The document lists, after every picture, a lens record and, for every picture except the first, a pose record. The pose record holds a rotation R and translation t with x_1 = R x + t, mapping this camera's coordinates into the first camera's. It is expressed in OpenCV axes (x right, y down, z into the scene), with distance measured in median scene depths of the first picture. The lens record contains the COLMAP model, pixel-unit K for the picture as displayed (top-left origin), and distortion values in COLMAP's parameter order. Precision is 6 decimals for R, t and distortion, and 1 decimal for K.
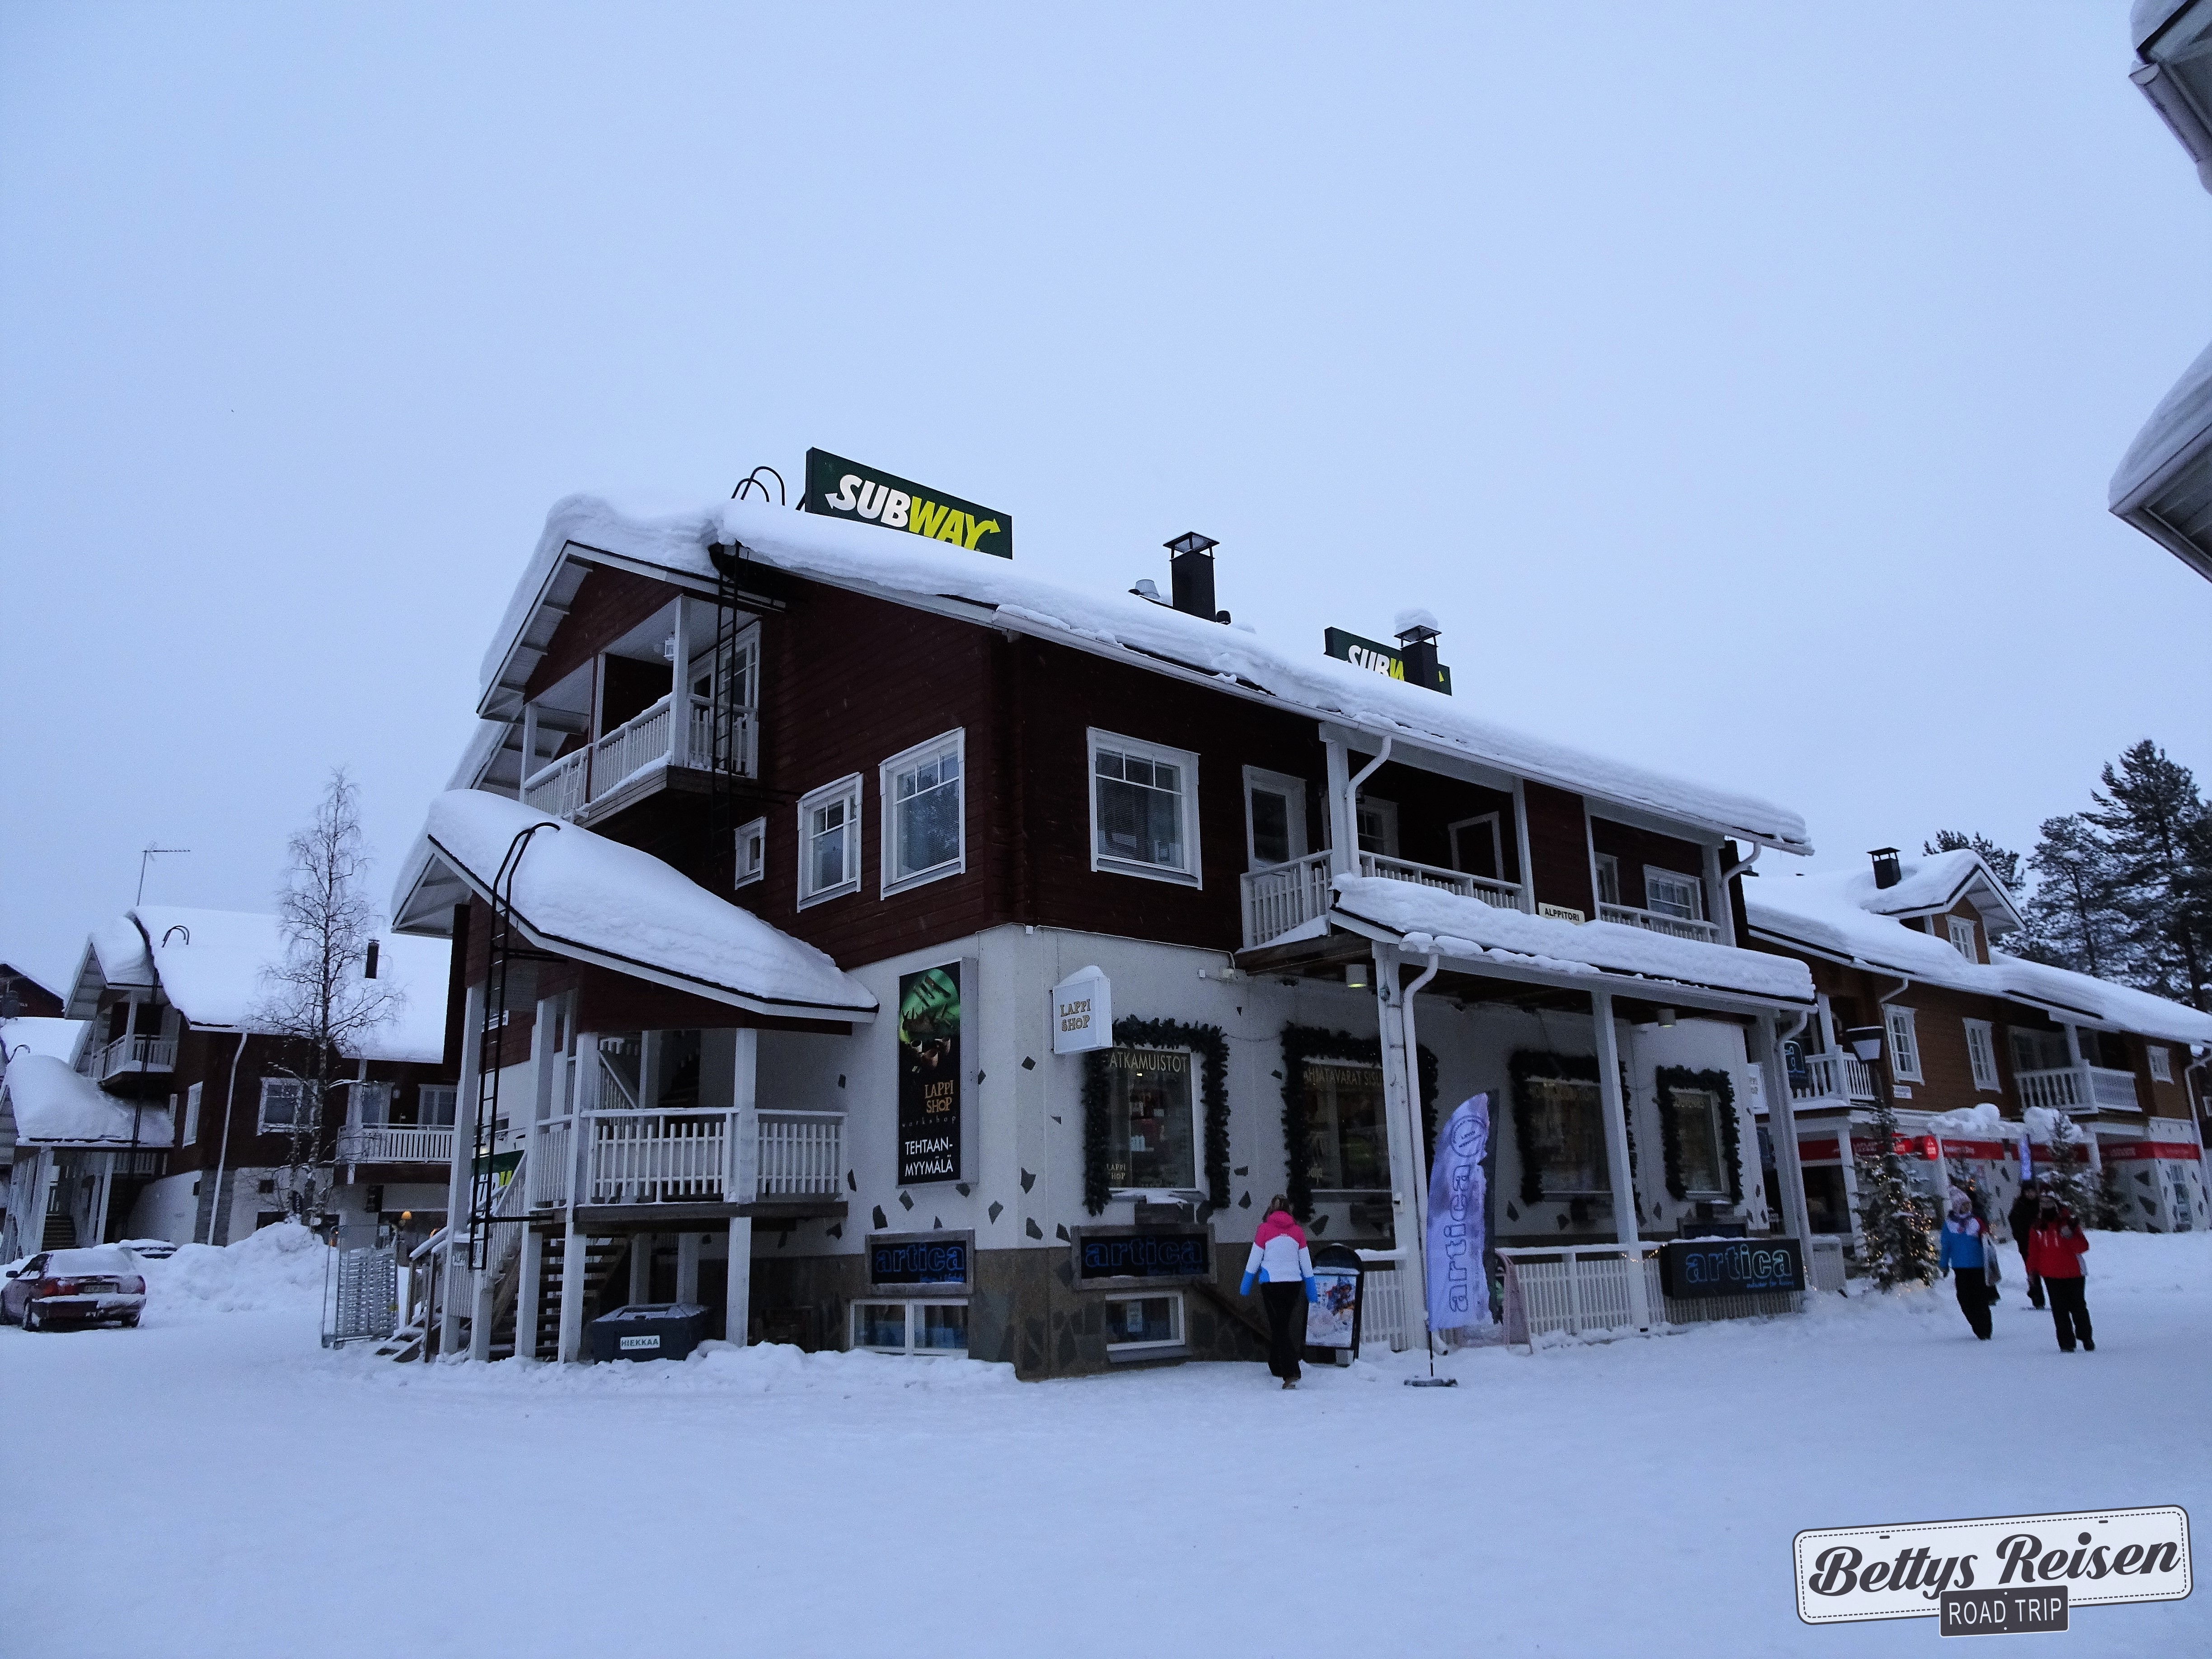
lens RADIAL K [[1577.6, 0, 1103.7], [0, 1577.6, 841.0], [0, 0, 1]] dist [-0.003090, -0.000399]
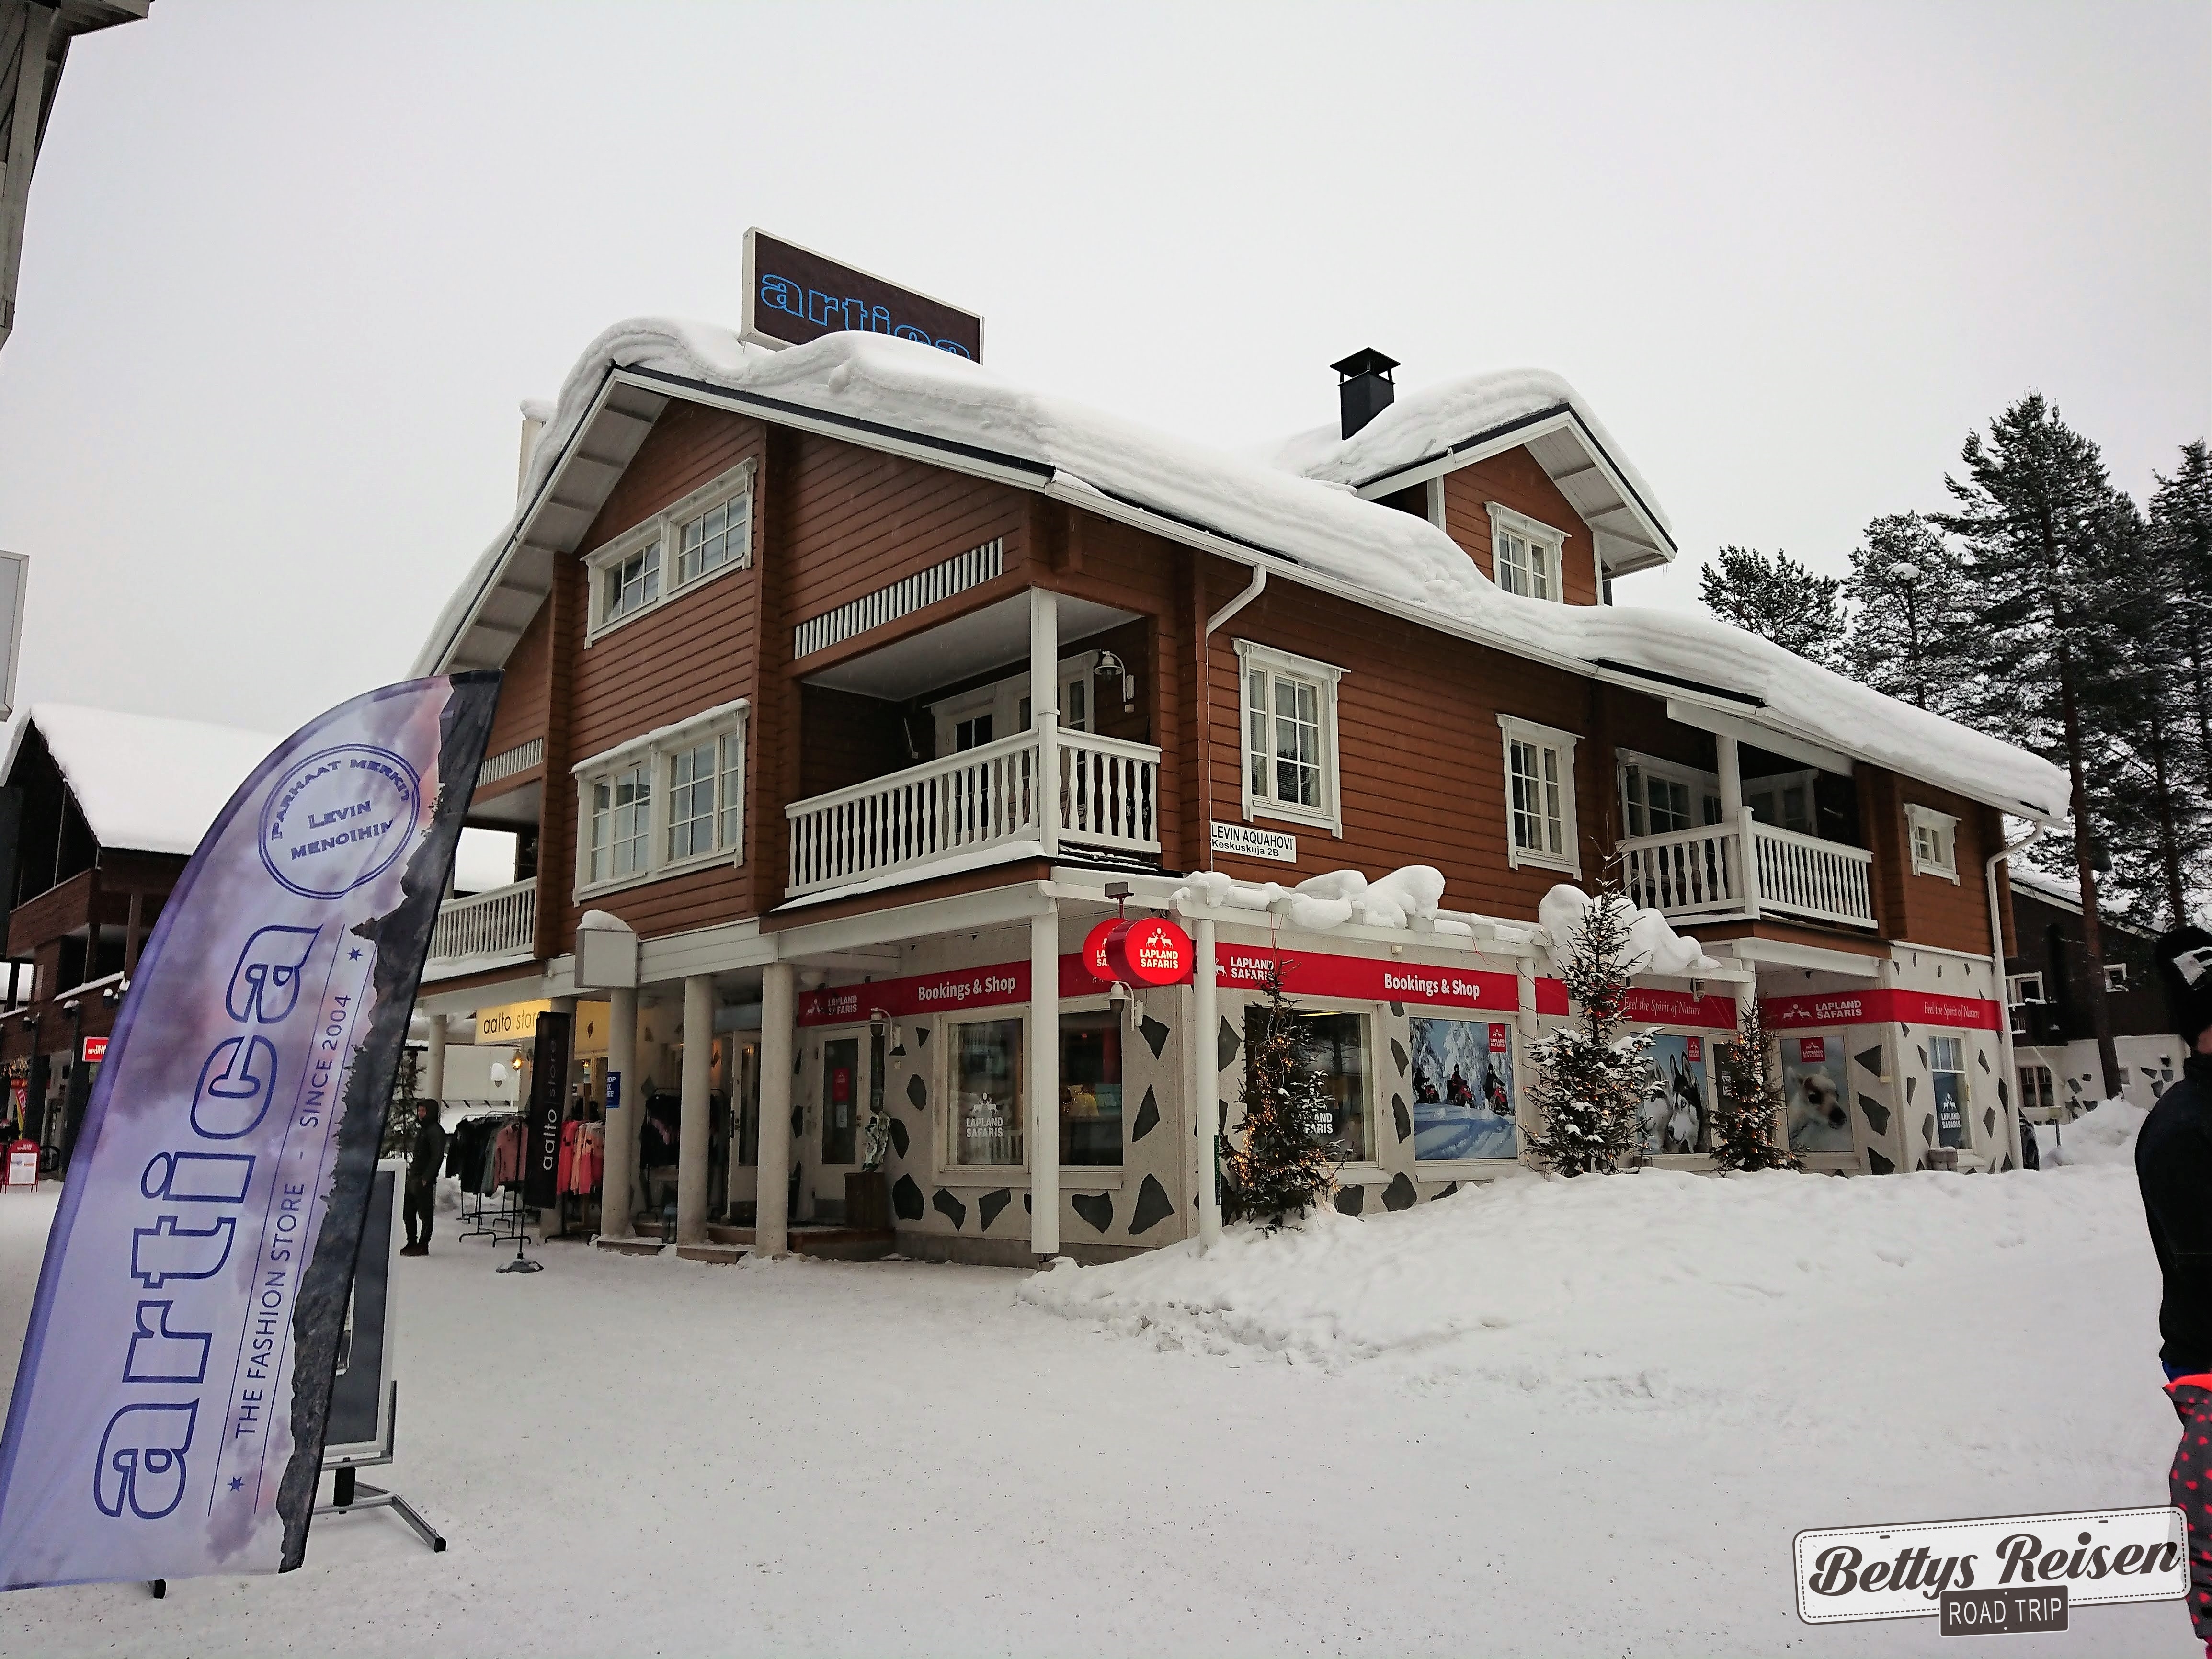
lens RADIAL K [[1659.4, 0, 1108.9], [0, 1659.4, 832.7], [0, 0, 1]] dist [0.011382, -0.002193]
pose [[0.998655, 0.028042, 0.043603, 0.391970], [-0.031440, 0.996354, 0.079307, 0.107222], [-0.041220, -0.080572, 0.995896, 0.487616]]
